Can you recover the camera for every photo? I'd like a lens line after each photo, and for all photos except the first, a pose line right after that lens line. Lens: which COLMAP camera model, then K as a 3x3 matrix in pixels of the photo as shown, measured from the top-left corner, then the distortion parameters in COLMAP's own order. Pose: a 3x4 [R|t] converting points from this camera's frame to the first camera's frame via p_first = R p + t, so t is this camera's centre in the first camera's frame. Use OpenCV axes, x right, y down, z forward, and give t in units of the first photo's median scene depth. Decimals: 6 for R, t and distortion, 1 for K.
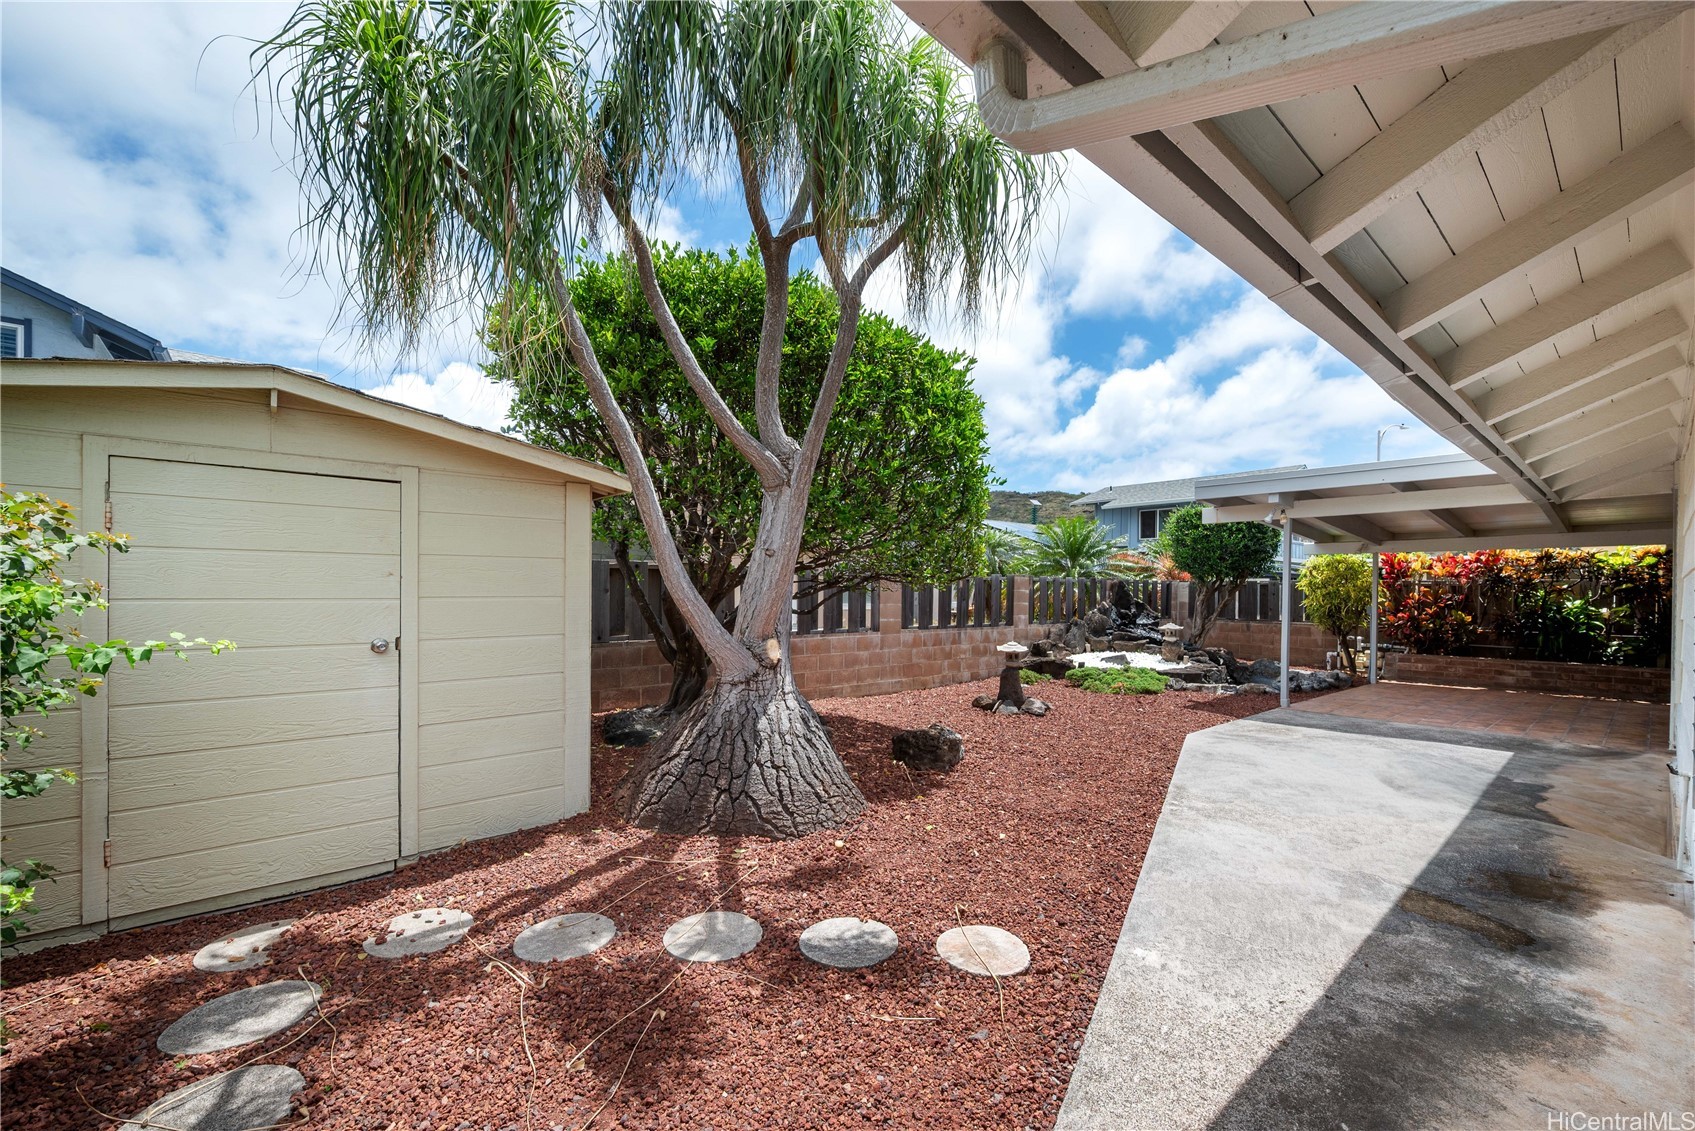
lens RADIAL K [[682.2, 0, 855.8], [0, 682.2, 581.7], [0, 0, 1]] dist [0.000391, -0.000015]
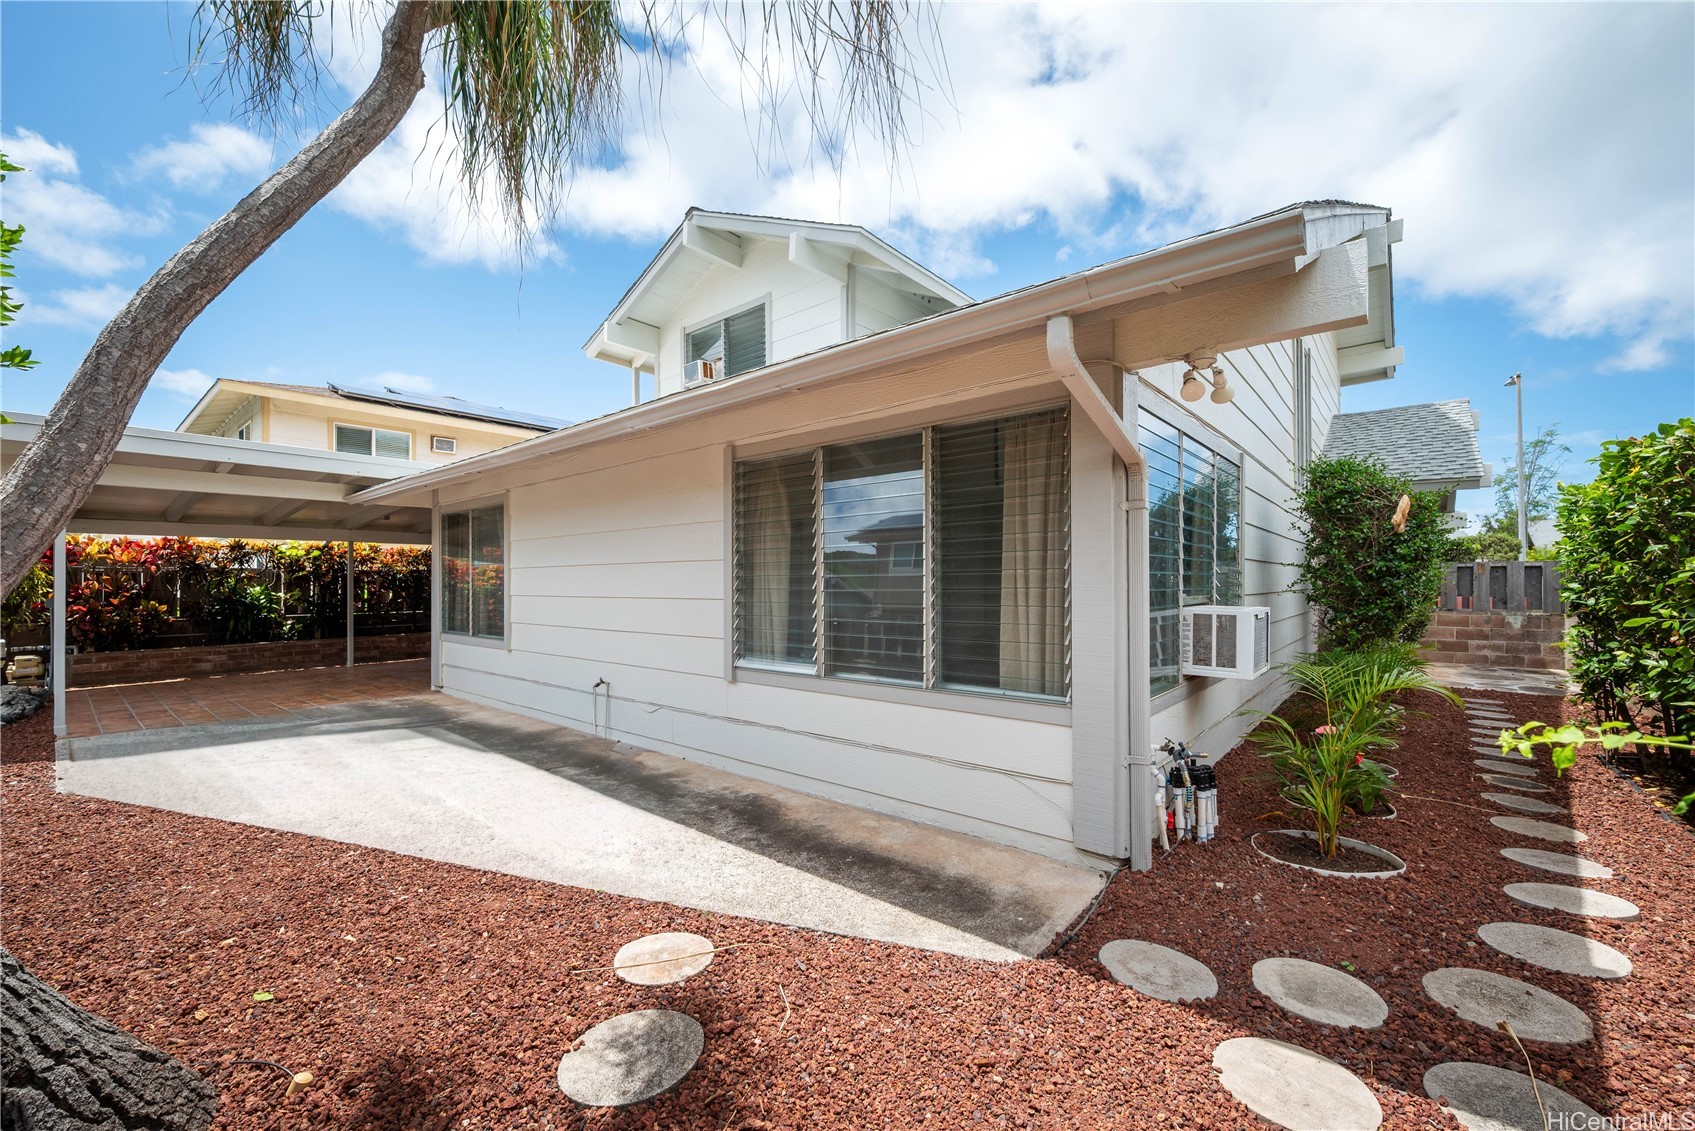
lens RADIAL K [[682.2, 0, 850.8], [0, 682.2, 571.4], [0, 0, 1]] dist [0.000391, -0.000015]
pose [[-0.175334, 0.006626, 0.984487, -0.216907], [-0.008860, 0.999926, -0.008308, 0.003512], [-0.984469, -0.010179, -0.175263, 0.252797]]
